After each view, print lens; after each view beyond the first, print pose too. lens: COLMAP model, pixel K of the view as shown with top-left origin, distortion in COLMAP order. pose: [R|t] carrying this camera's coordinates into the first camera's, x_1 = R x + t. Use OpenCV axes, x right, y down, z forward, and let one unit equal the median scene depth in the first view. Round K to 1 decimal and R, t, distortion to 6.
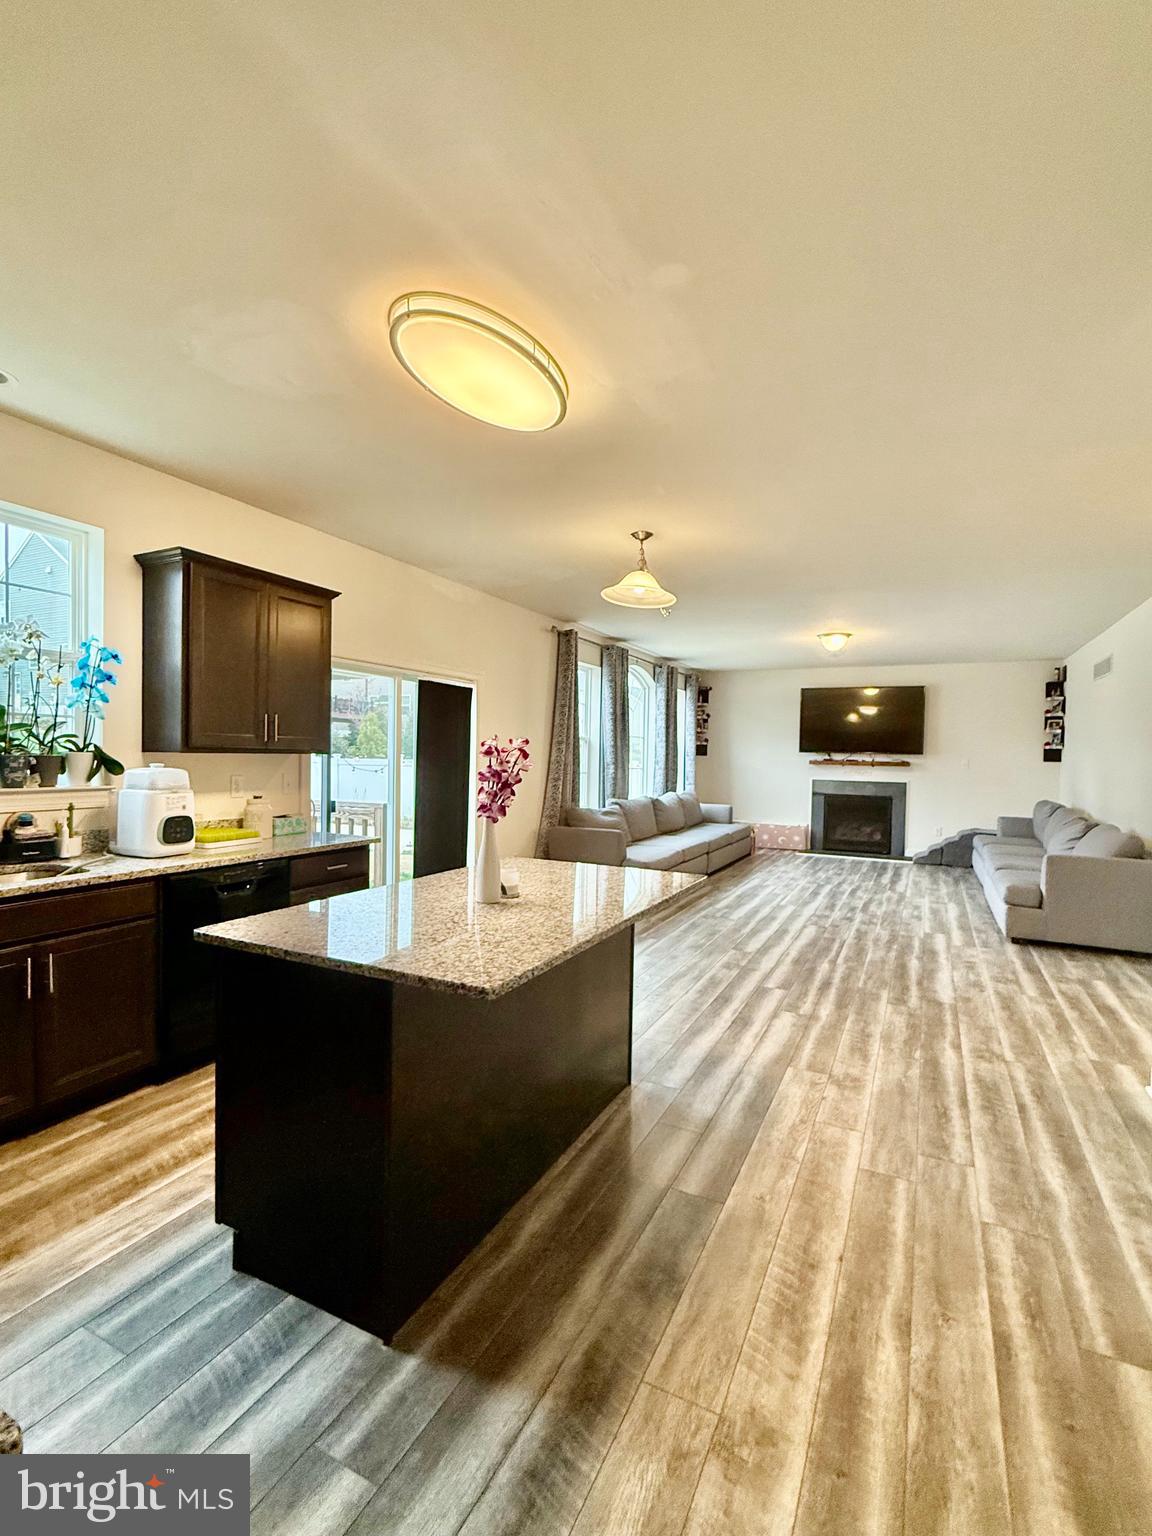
lens RADIAL K [[698.3, 0, 575.5], [0, 698.3, 766.9], [0, 0, 1]] dist [-0.002657, -0.001146]
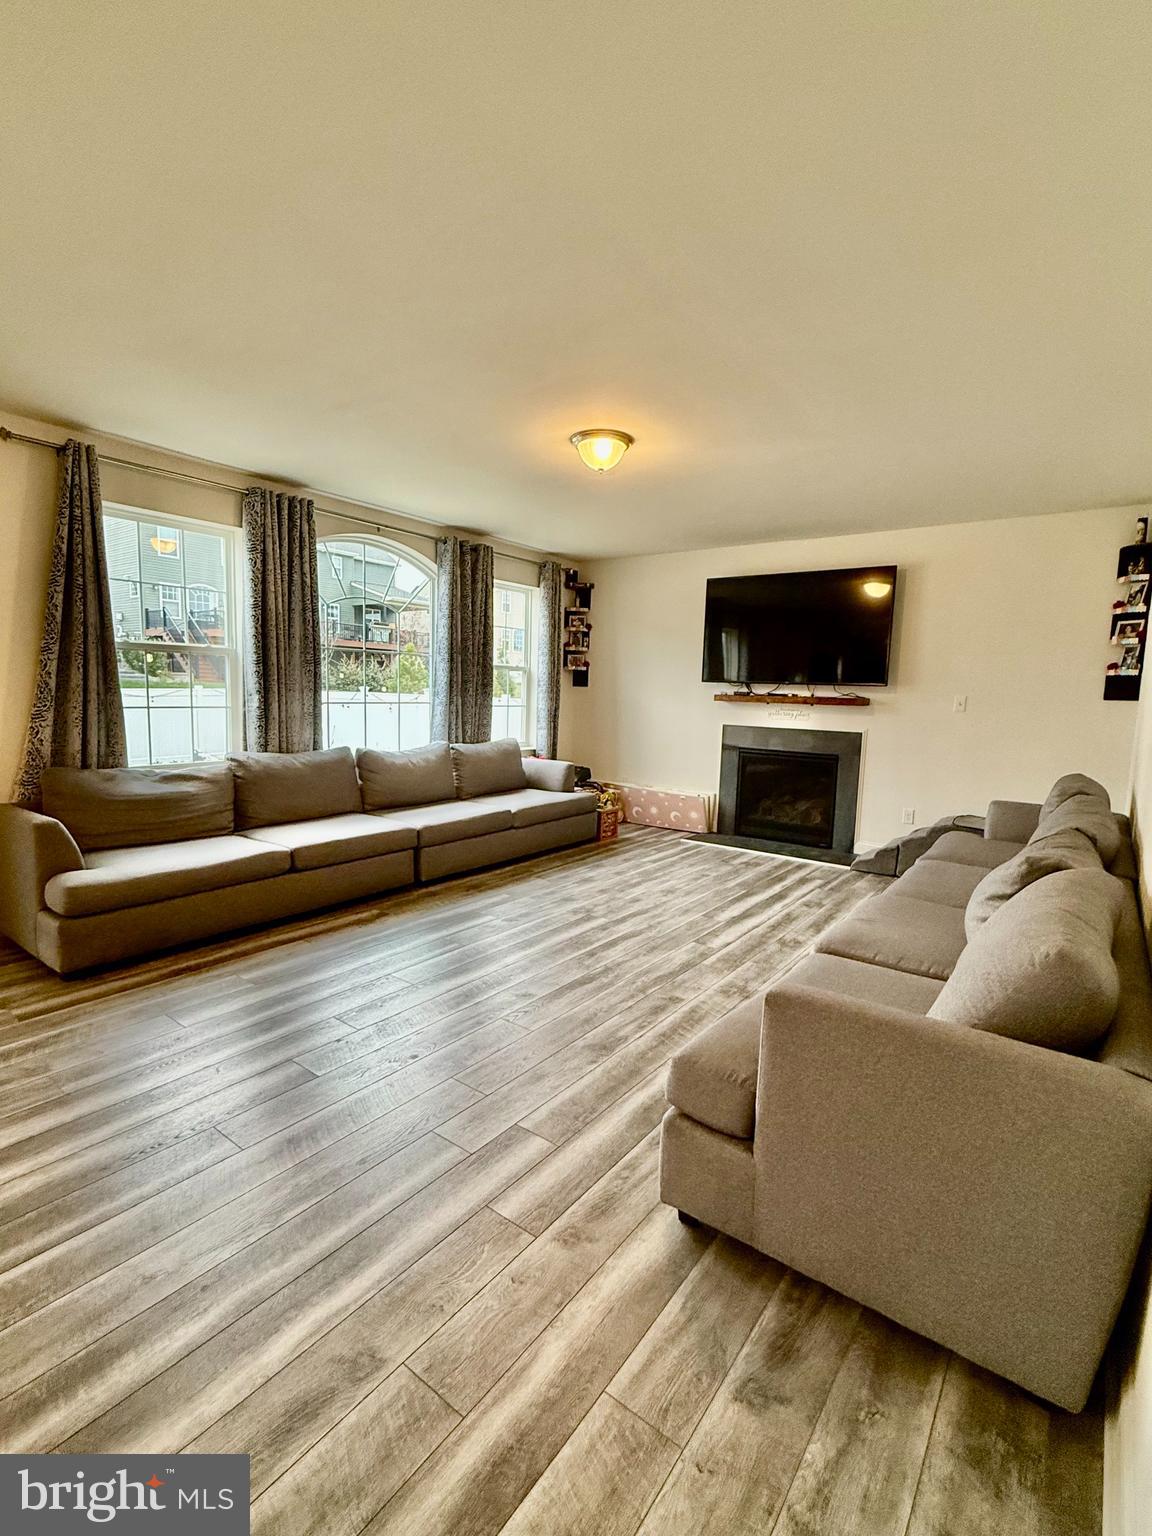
lens RADIAL K [[698.3, 0, 583.4], [0, 698.3, 772.1], [0, 0, 1]] dist [-0.002657, -0.001146]
pose [[0.984261, 0.029665, -0.174212, 0.441467], [-0.012963, 0.995274, 0.096238, 0.001832], [0.176243, -0.092465, 0.979994, 0.471187]]
